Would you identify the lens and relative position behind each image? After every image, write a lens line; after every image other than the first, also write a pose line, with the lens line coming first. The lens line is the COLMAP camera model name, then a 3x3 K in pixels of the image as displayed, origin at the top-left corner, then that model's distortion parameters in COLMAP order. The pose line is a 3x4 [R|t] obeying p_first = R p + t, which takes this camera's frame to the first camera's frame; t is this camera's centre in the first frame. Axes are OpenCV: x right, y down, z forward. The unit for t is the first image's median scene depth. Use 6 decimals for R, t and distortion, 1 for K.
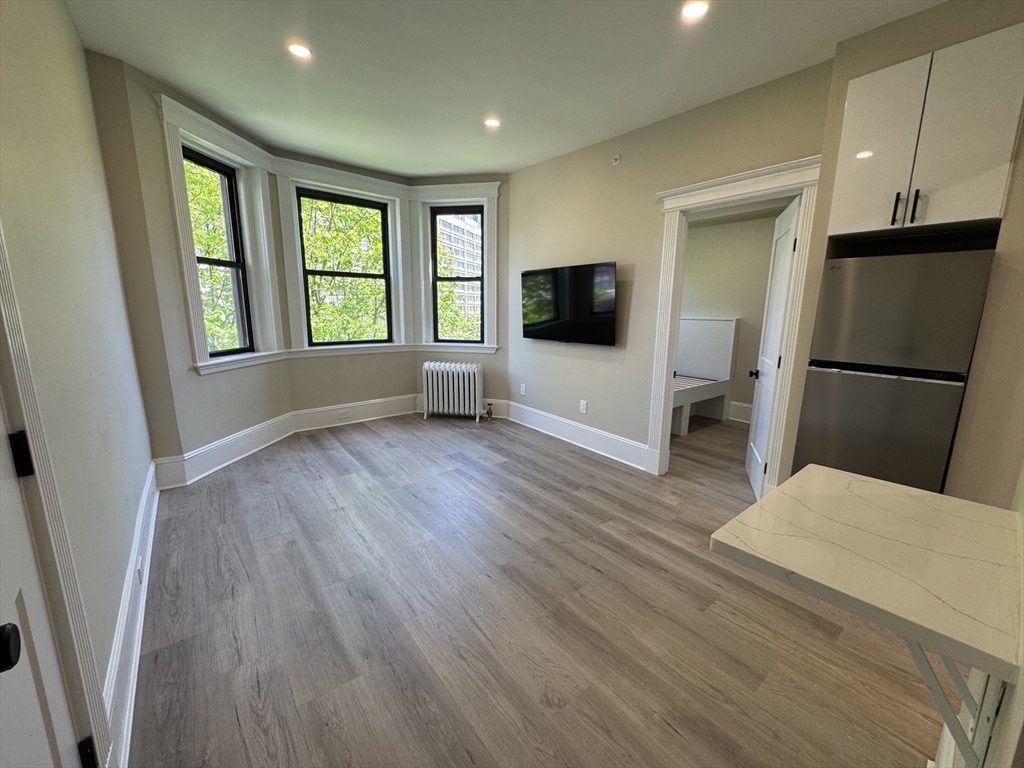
lens RADIAL K [[407.3, 0, 512.0], [0, 407.3, 384.0], [0, 0, 1]] dist [-0.001822, -0.000230]
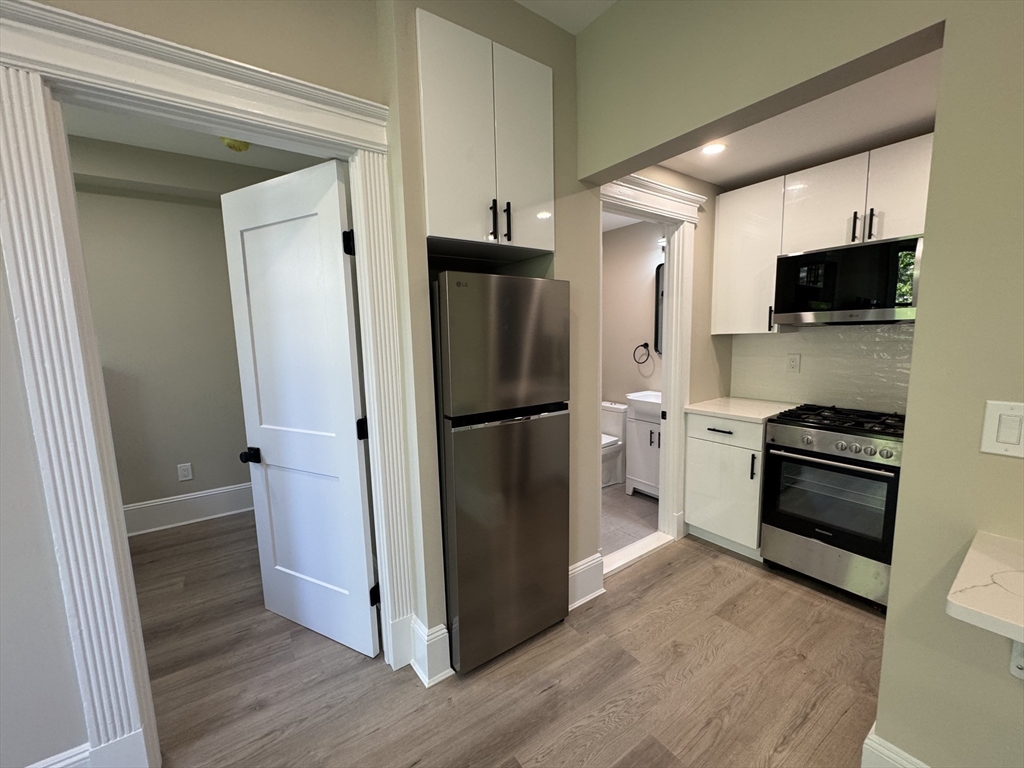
lens RADIAL K [[407.3, 0, 512.0], [0, 407.3, 384.0], [0, 0, 1]] dist [-0.001822, -0.000230]
pose [[0.062917, -0.133196, 0.989091, 0.054210], [0.207432, 0.971157, 0.117586, -0.117121], [-0.976224, 0.197771, 0.088731, 0.569049]]
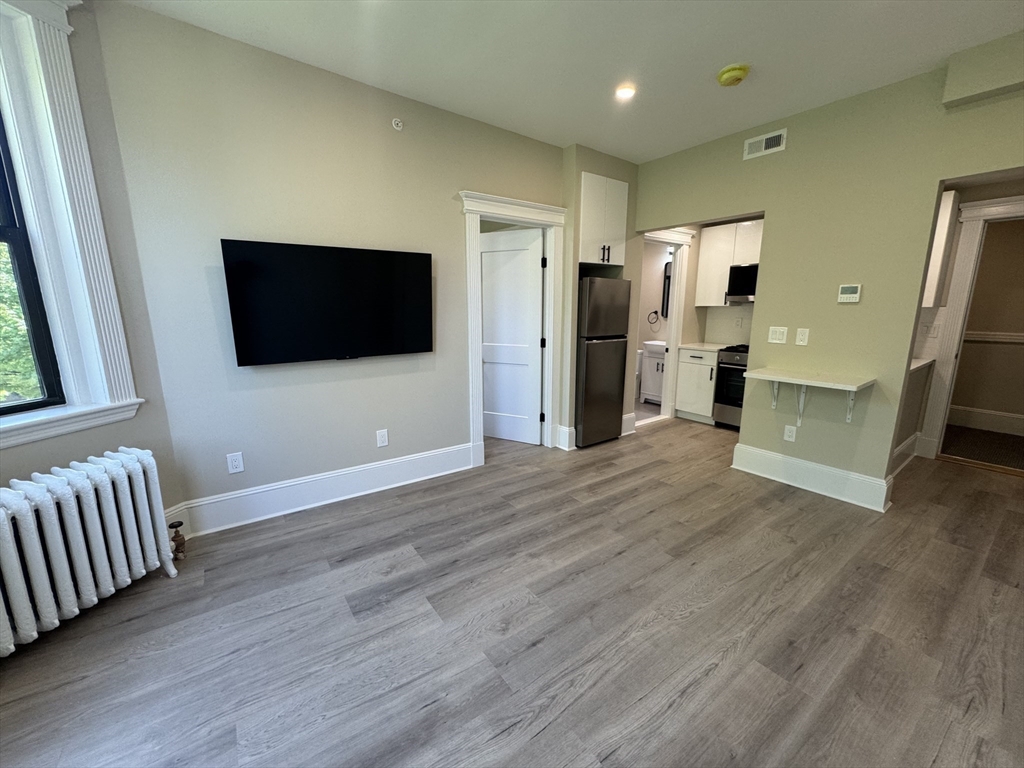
lens RADIAL K [[407.3, 0, 512.0], [0, 407.3, 384.0], [0, 0, 1]] dist [-0.001822, -0.000230]
pose [[0.047443, -0.205413, 0.977525, -0.639409], [0.184093, 0.963661, 0.193565, -0.171438], [-0.981763, 0.170772, 0.083534, 0.811521]]
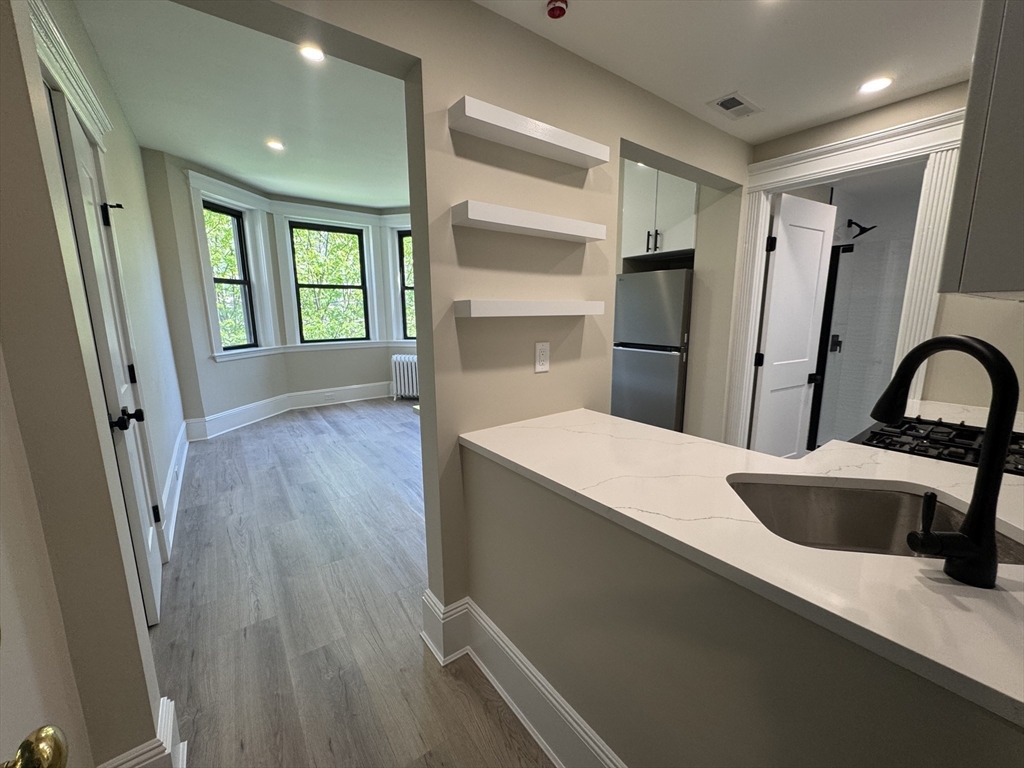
lens RADIAL K [[407.3, 0, 512.0], [0, 407.3, 384.0], [0, 0, 1]] dist [-0.001822, -0.000230]
pose [[0.998877, -0.010142, -0.046287, 0.294160], [0.009887, 0.999935, -0.005737, 0.065888], [0.046342, 0.005272, 0.998912, -0.330611]]
